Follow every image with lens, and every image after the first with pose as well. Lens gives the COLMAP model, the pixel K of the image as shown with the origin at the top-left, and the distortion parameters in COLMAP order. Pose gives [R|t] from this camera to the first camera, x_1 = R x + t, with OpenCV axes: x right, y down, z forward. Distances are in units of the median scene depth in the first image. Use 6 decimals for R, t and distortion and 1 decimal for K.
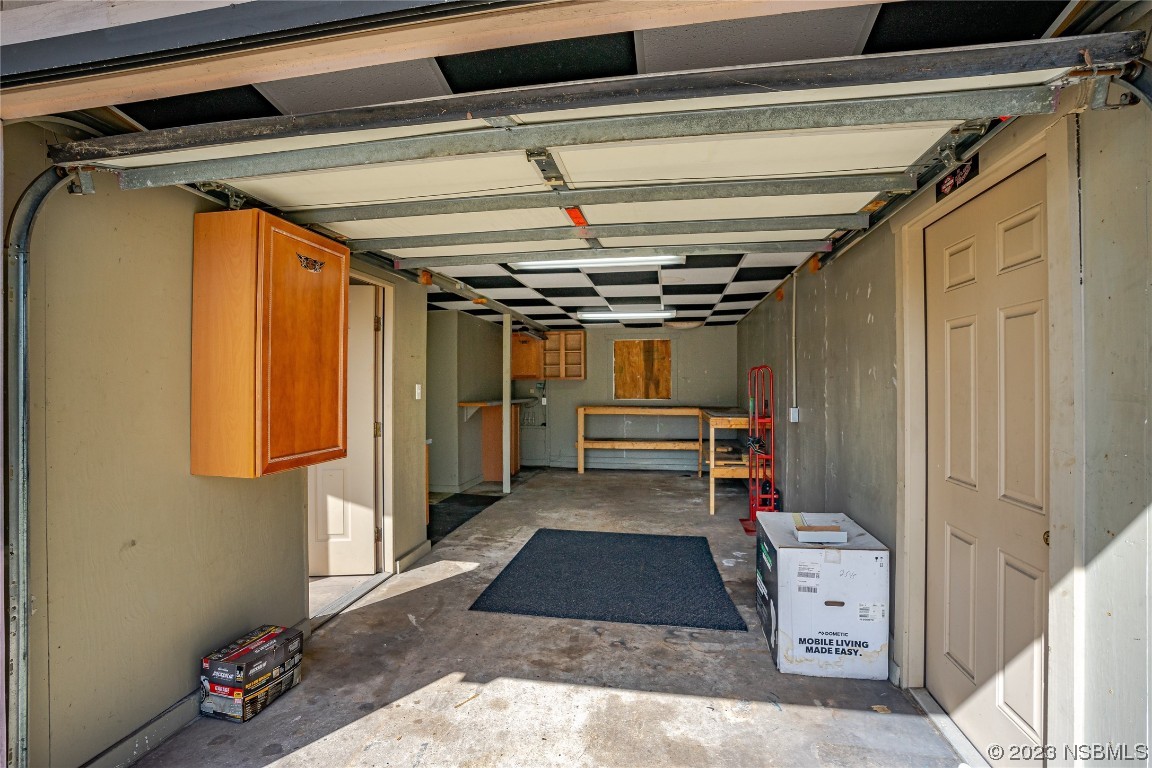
lens RADIAL K [[525.8, 0, 575.2], [0, 525.8, 380.8], [0, 0, 1]] dist [-0.025250, 0.001859]
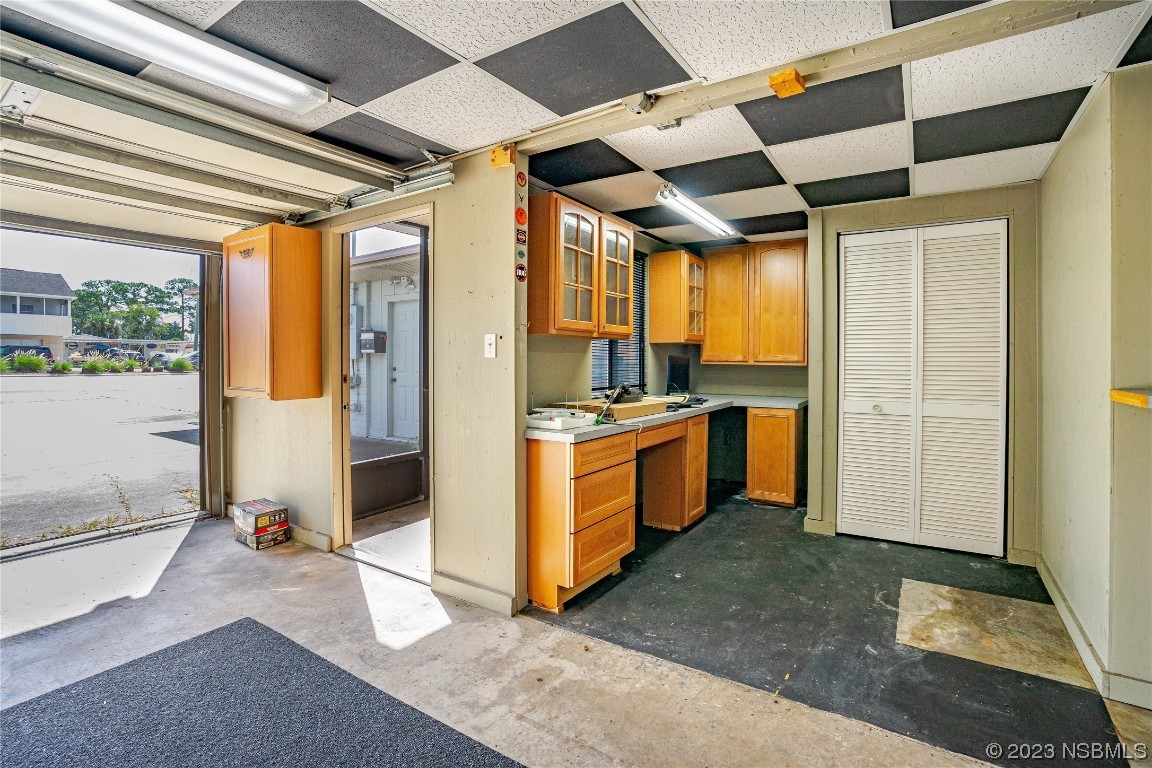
lens RADIAL K [[525.8, 0, 577.2], [0, 525.8, 375.6], [0, 0, 1]] dist [-0.025250, 0.001859]
pose [[-0.395008, 0.009727, -0.918626, 0.246312], [-0.000919, 0.999939, 0.010983, 0.051497], [0.918677, 0.005182, -0.394975, 1.387654]]
